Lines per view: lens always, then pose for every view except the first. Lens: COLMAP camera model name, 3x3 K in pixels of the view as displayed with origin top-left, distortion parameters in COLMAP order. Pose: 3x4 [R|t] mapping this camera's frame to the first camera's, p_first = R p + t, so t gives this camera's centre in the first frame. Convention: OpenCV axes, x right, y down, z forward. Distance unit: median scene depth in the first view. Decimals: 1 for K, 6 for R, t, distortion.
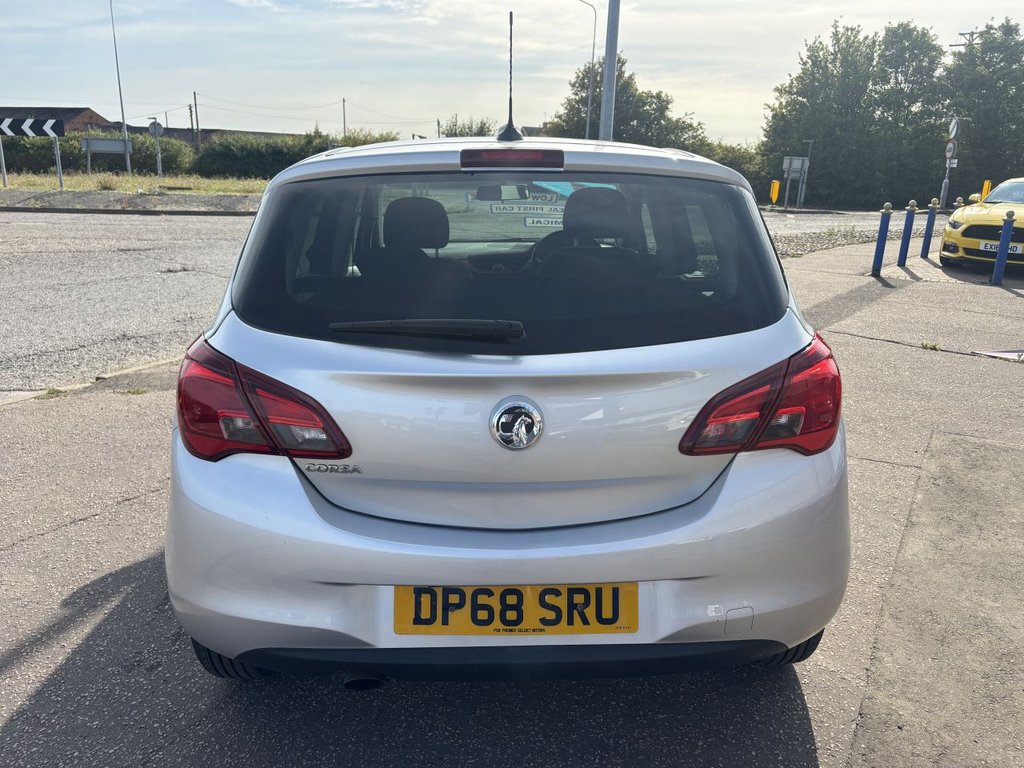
lens RADIAL K [[775.6, 0, 522.6], [0, 775.6, 382.3], [0, 0, 1]] dist [0.048936, -0.050215]
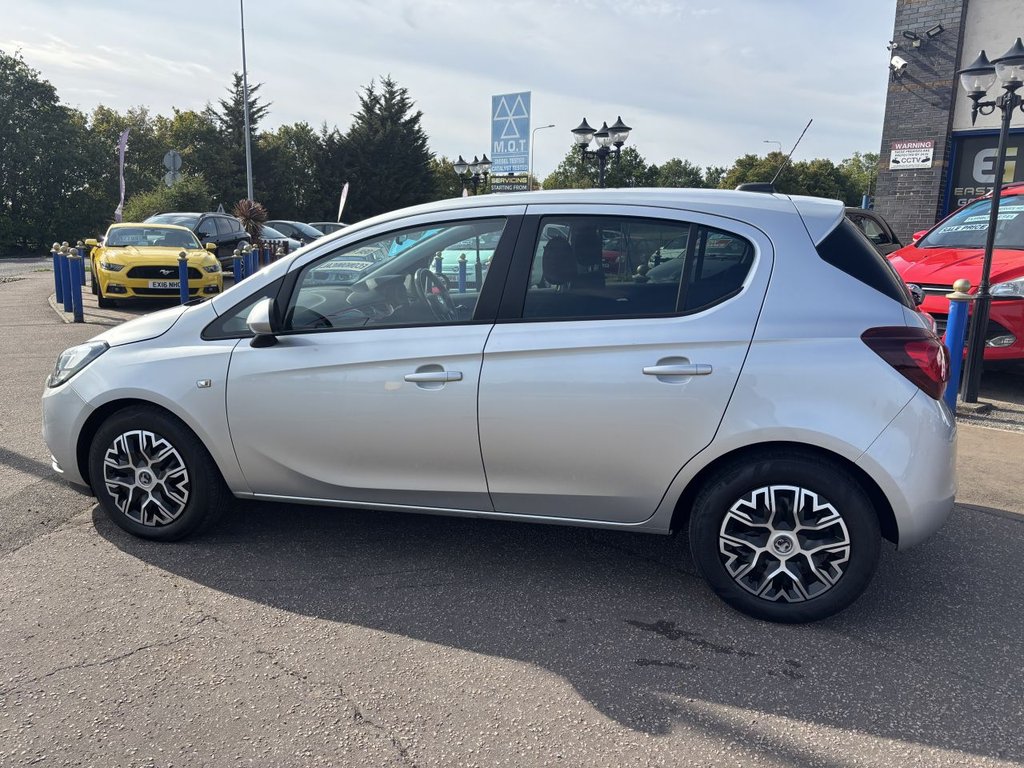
lens RADIAL K [[775.6, 0, 514.4], [0, 775.6, 383.5], [0, 0, 1]] dist [0.048936, -0.050215]
pose [[0.296384, -0.196317, 0.934674, -0.124176], [0.247887, 0.960920, 0.123225, -0.019363], [-0.922339, 0.195172, 0.333465, 0.074868]]
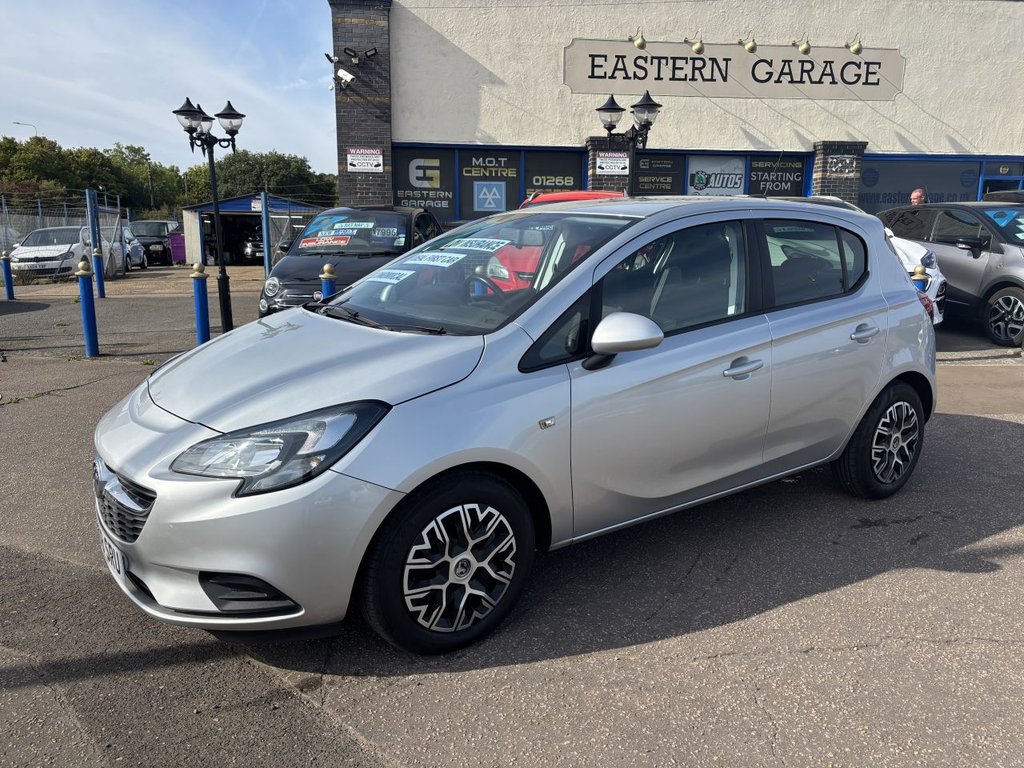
lens RADIAL K [[775.6, 0, 511.7], [0, 775.6, 381.2], [0, 0, 1]] dist [0.048936, -0.050215]
pose [[-0.549175, -0.177295, 0.816685, -0.104964], [0.210387, 0.916433, 0.340423, -0.052870], [-0.808792, 0.358772, -0.465981, 0.196082]]
